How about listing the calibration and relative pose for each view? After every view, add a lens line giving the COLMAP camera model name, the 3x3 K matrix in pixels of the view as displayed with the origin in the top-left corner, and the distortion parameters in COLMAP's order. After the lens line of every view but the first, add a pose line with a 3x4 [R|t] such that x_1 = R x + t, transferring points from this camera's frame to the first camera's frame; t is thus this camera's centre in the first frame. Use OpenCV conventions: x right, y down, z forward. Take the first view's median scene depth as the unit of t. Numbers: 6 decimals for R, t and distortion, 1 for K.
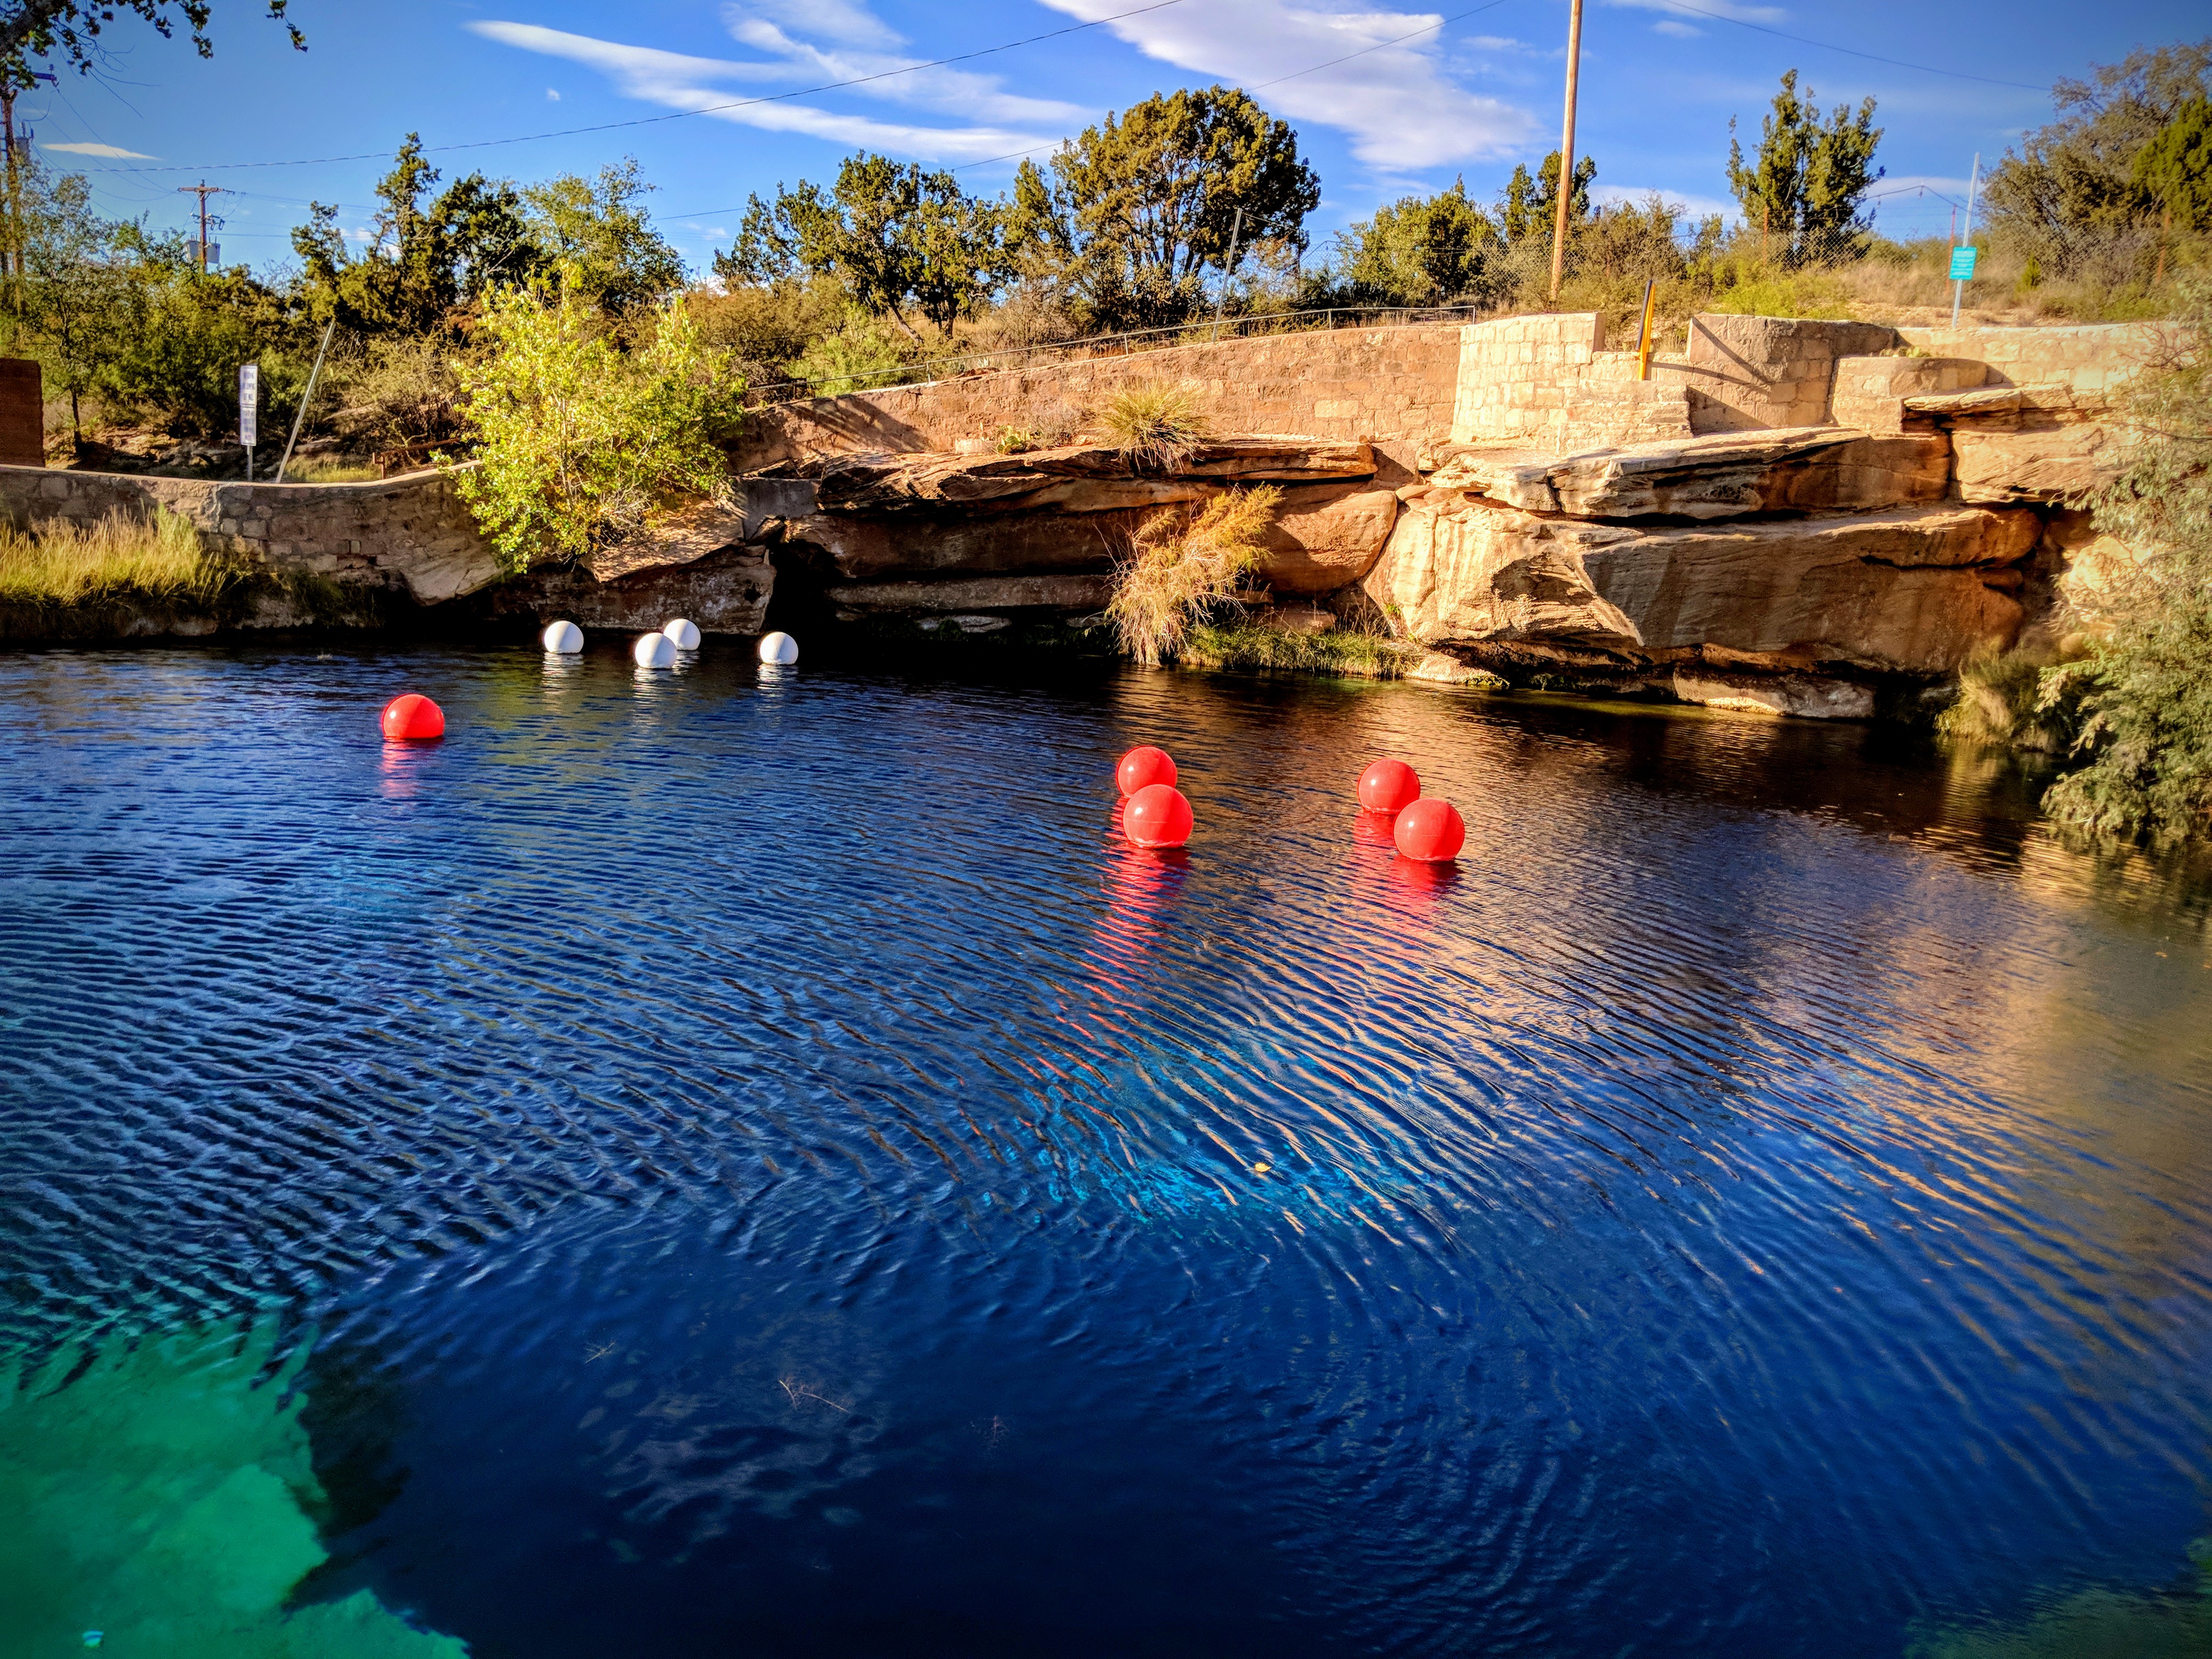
lens RADIAL K [[1789.2, 0, 1106.0], [0, 1789.2, 829.5], [0, 0, 1]] dist [0.074591, -0.093723]
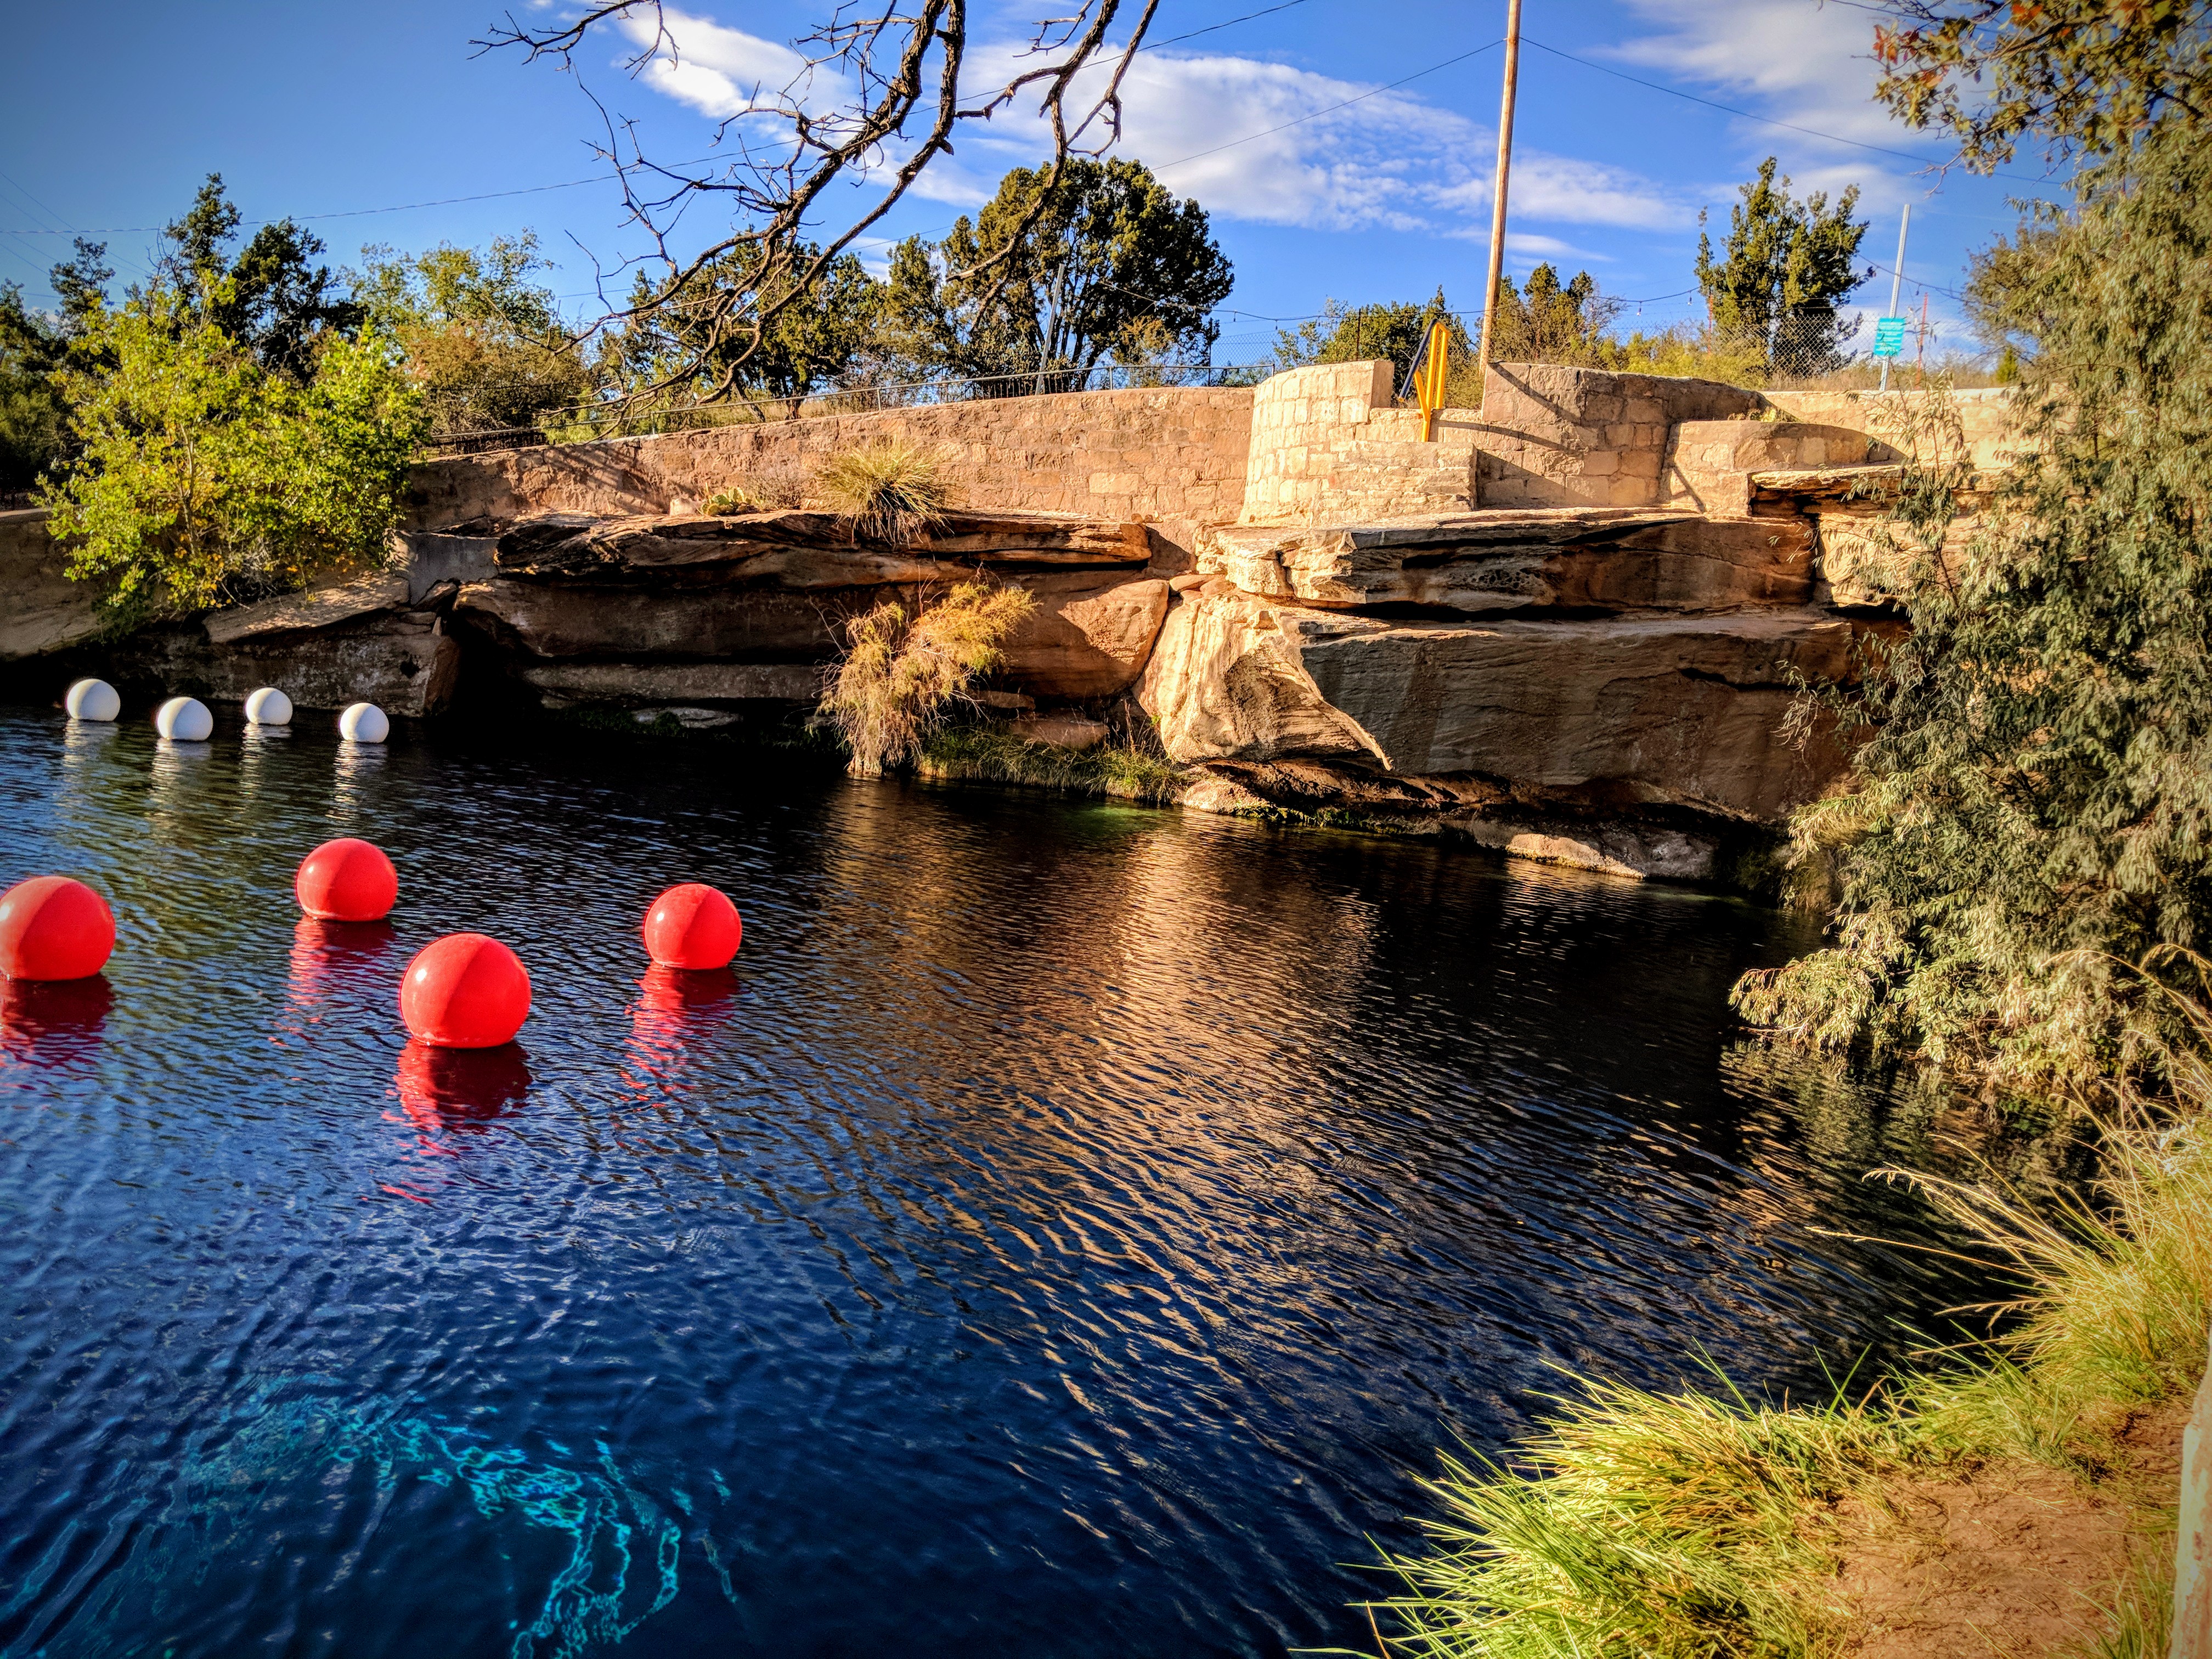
lens RADIAL K [[1760.8, 0, 1106.0], [0, 1760.8, 829.5], [0, 0, 1]] dist [0.198827, -0.374188]
pose [[0.996808, 0.050017, -0.062226, 0.189315], [-0.054890, 0.995343, -0.079238, -0.007316], [0.057973, 0.082401, 0.994912, 0.195262]]
